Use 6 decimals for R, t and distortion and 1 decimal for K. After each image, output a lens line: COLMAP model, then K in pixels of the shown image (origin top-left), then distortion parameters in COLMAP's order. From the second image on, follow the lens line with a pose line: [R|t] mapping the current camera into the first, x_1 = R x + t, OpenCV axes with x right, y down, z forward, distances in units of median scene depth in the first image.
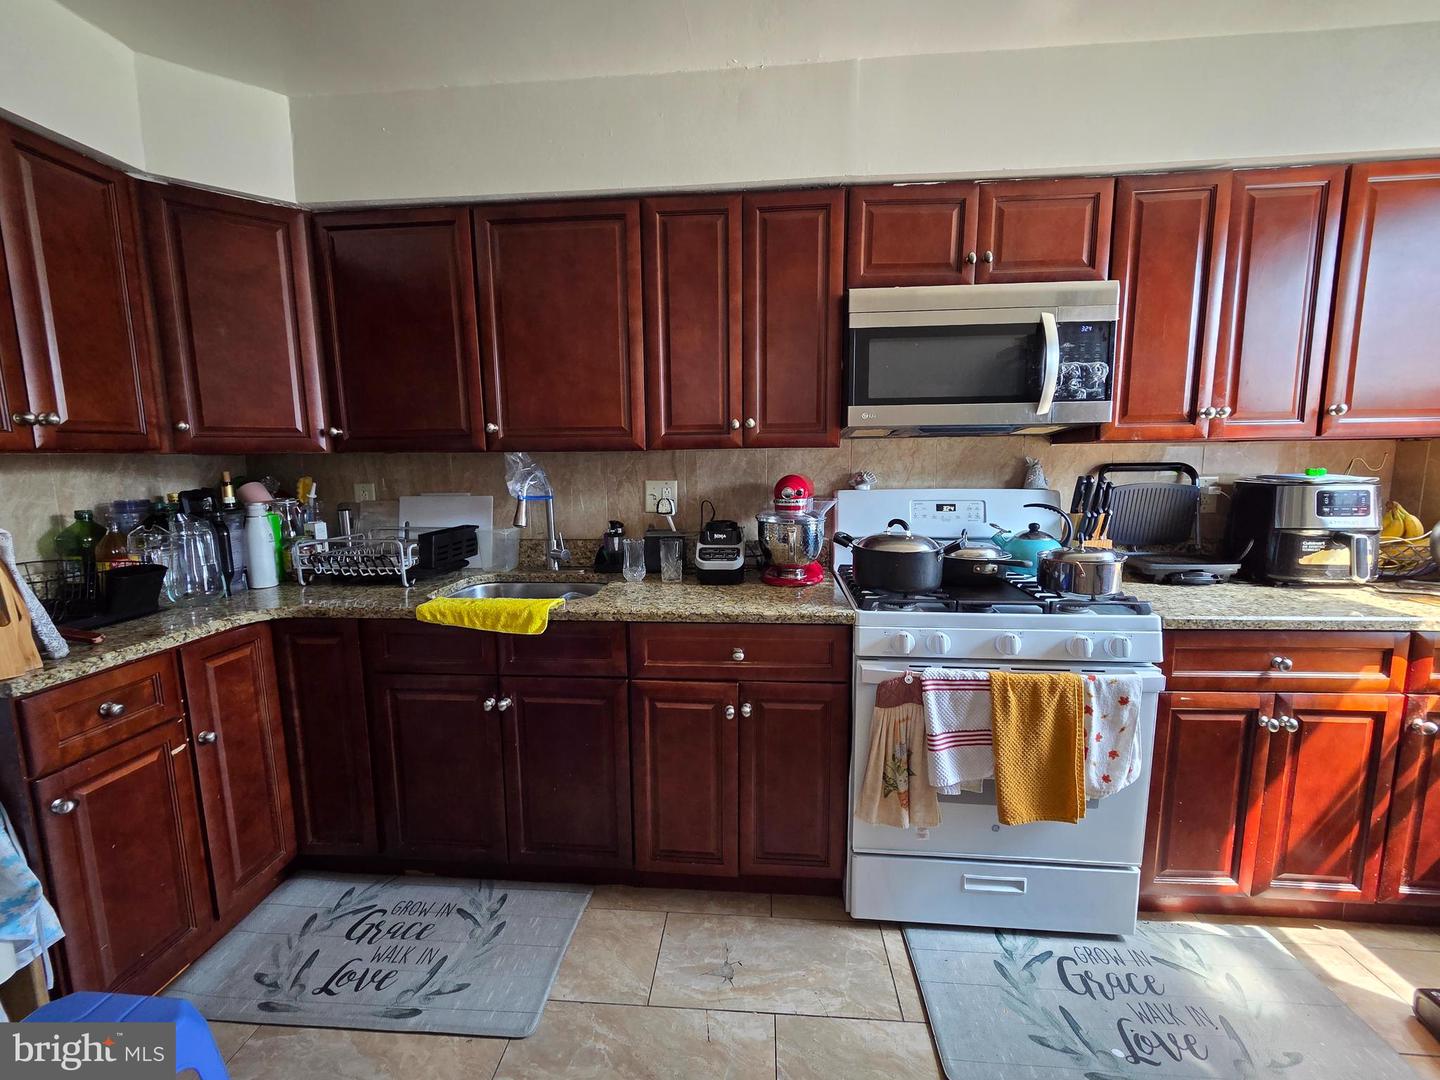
lens RADIAL K [[589.9, 0, 717.8], [0, 589.9, 537.1], [0, 0, 1]] dist [-0.001839, -0.000584]
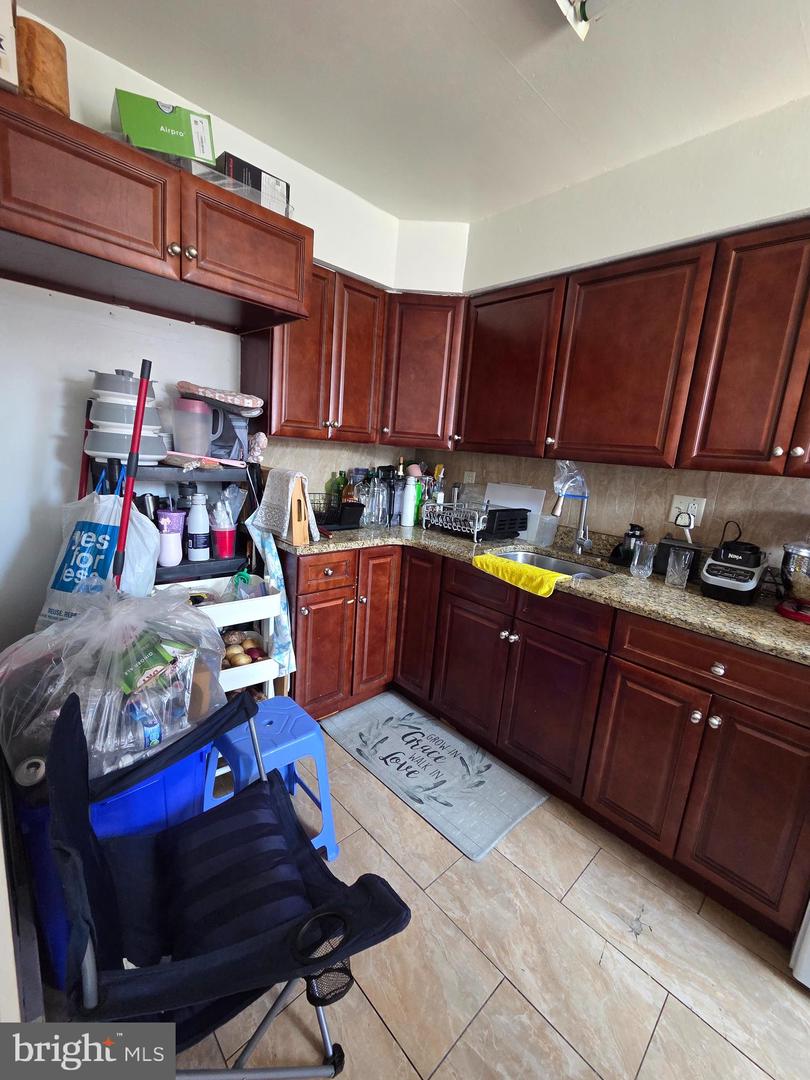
lens RADIAL K [[442.4, 0, 408.9], [0, 442.4, 536.2], [0, 0, 1]] dist [-0.001839, -0.000584]
pose [[0.741025, 0.196253, -0.642158, 0.082650], [-0.173730, 0.979808, 0.098966, -0.016438], [0.648614, 0.038225, 0.760157, 0.025409]]
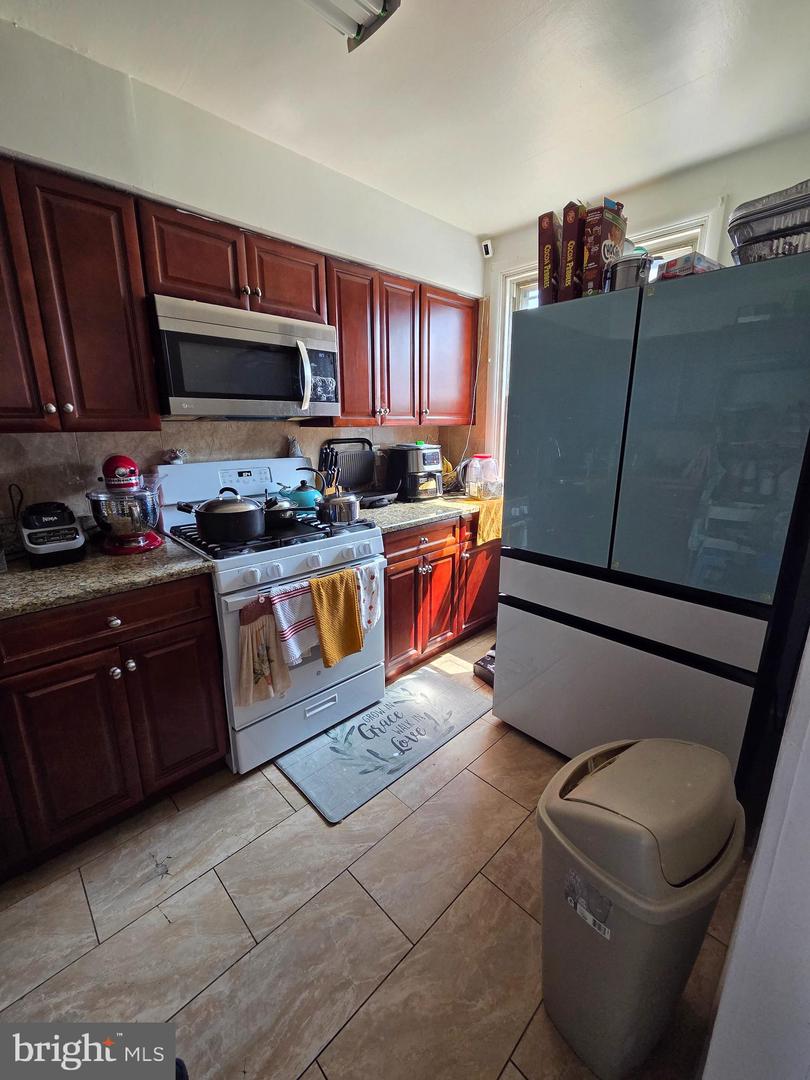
lens RADIAL K [[442.4, 0, 408.9], [0, 442.4, 536.2], [0, 0, 1]] dist [-0.001839, -0.000584]
pose [[0.653927, -0.178235, 0.735263, -0.181337], [0.090958, 0.983326, 0.157472, -0.041828], [-0.751070, -0.036097, 0.659235, 0.026145]]
